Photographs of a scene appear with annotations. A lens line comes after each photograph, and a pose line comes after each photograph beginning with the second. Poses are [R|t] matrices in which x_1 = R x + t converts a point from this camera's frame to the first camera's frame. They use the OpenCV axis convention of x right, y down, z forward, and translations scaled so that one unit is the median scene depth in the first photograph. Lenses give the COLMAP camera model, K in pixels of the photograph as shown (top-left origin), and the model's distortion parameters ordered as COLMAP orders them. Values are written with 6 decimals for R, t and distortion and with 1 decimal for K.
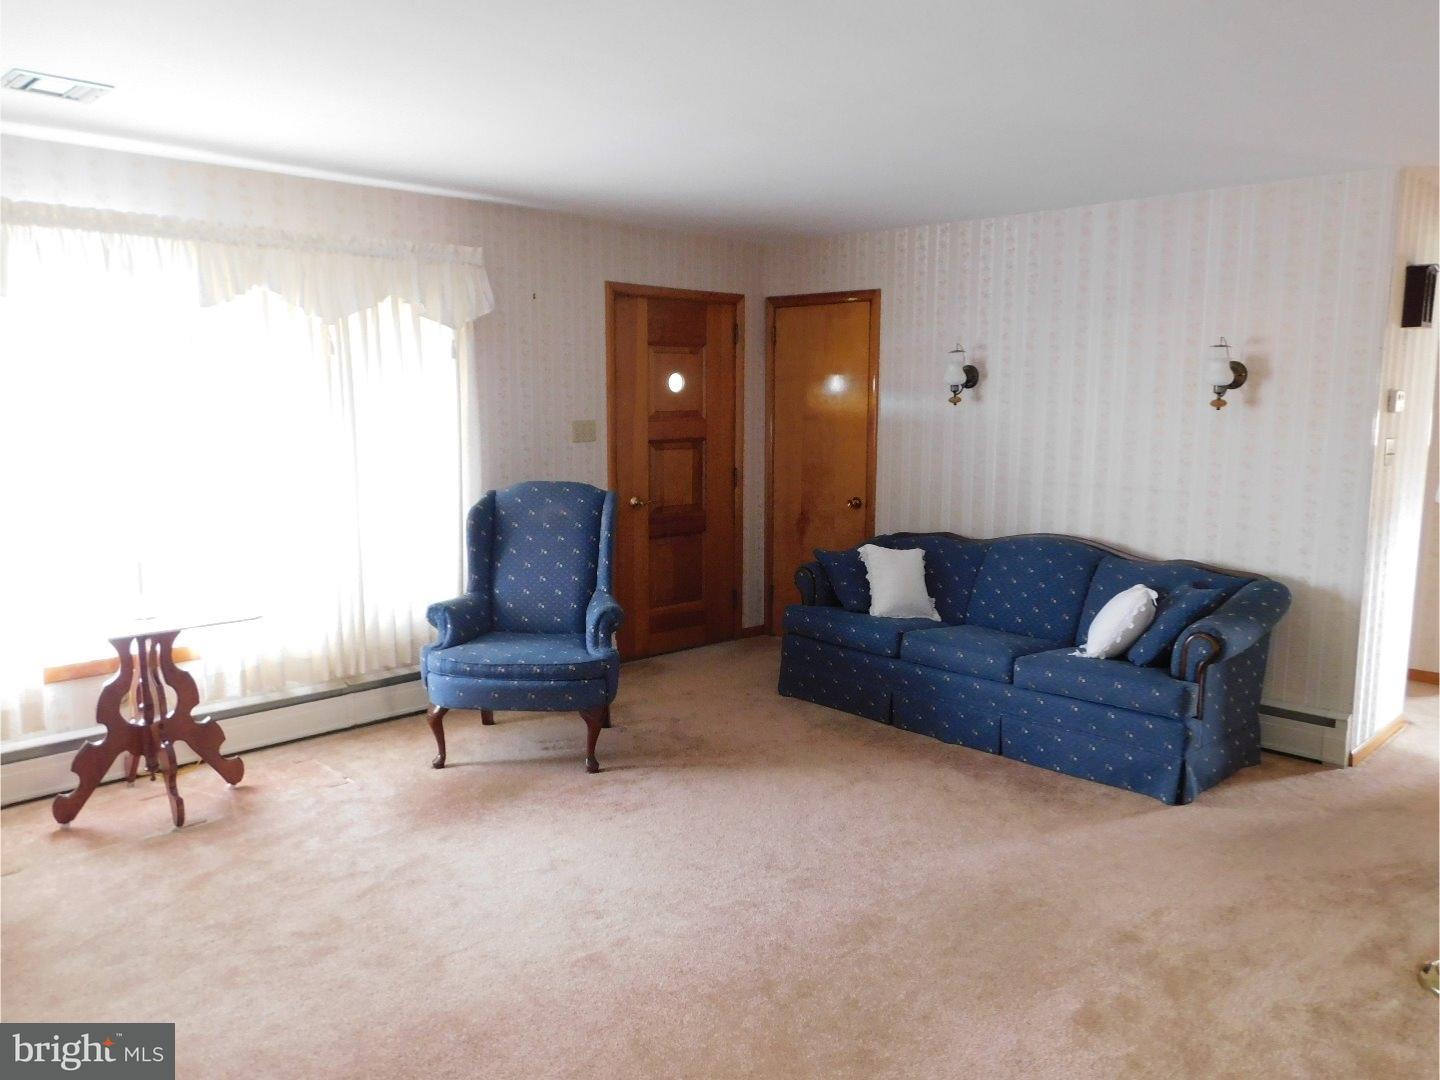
lens RADIAL K [[1079.3, 0, 720.0], [0, 1079.3, 540.0], [0, 0, 1]] dist [-0.002031, 0.006959]
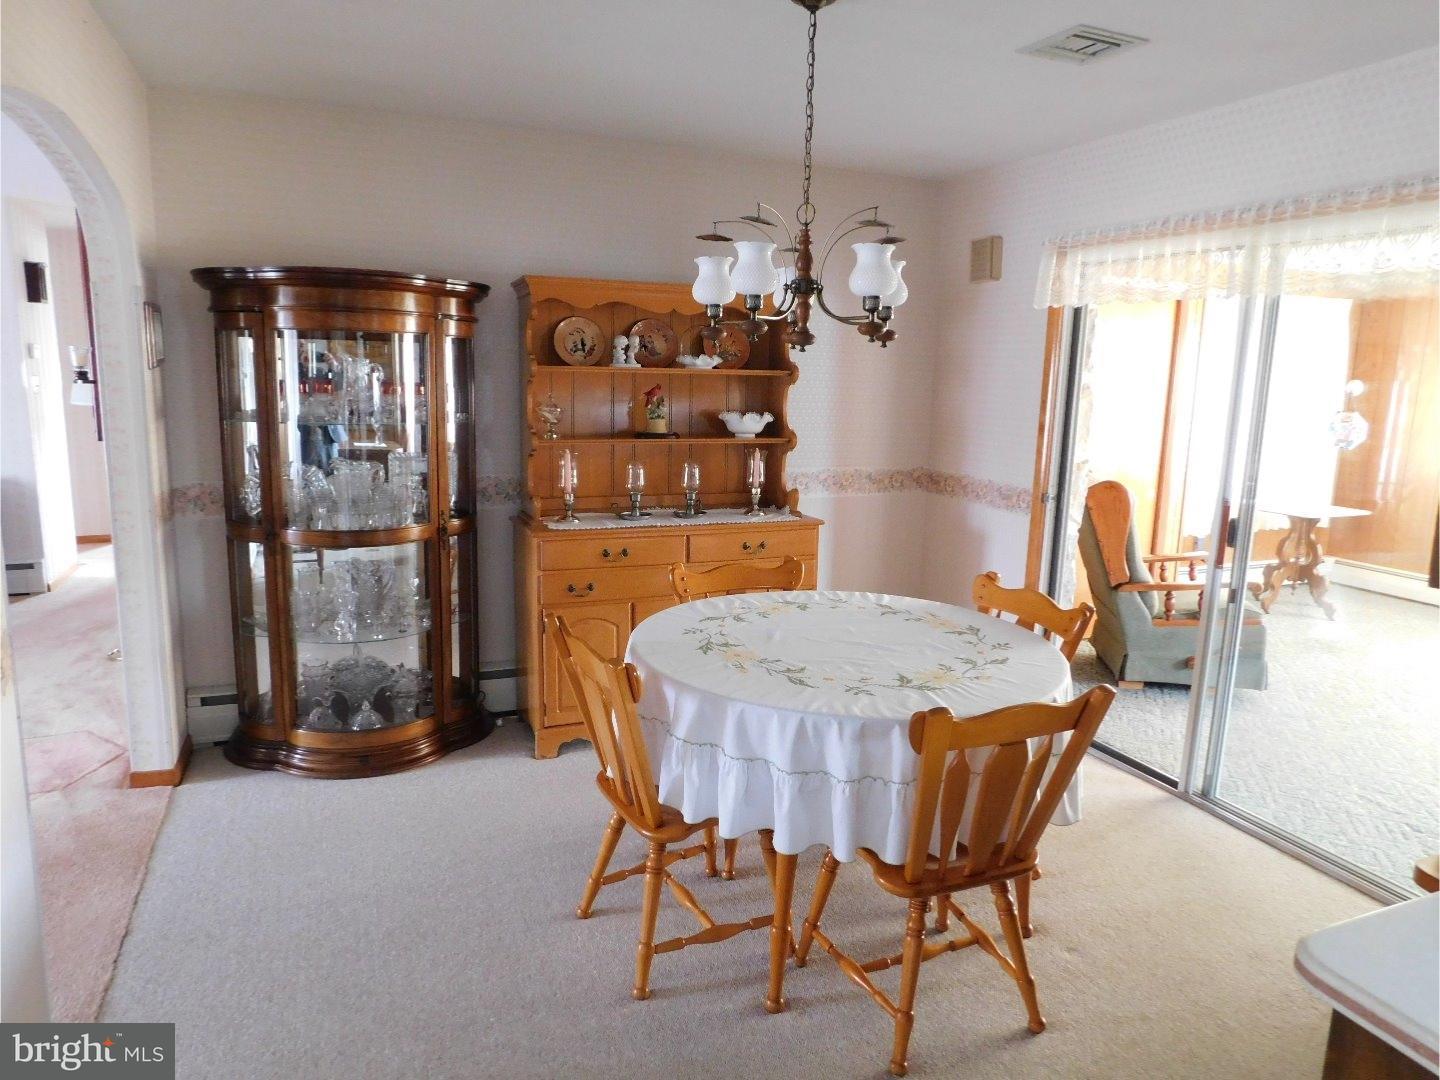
lens RADIAL K [[954.9, 0, 720.0], [0, 954.9, 540.0], [0, 0, 1]] dist [-0.023686, 0.004406]
pose [[0.375742, -0.157670, 0.913213, -0.356104], [0.107144, 0.986203, 0.126187, 0.093116], [-0.920510, 0.050432, 0.387451, -0.524460]]
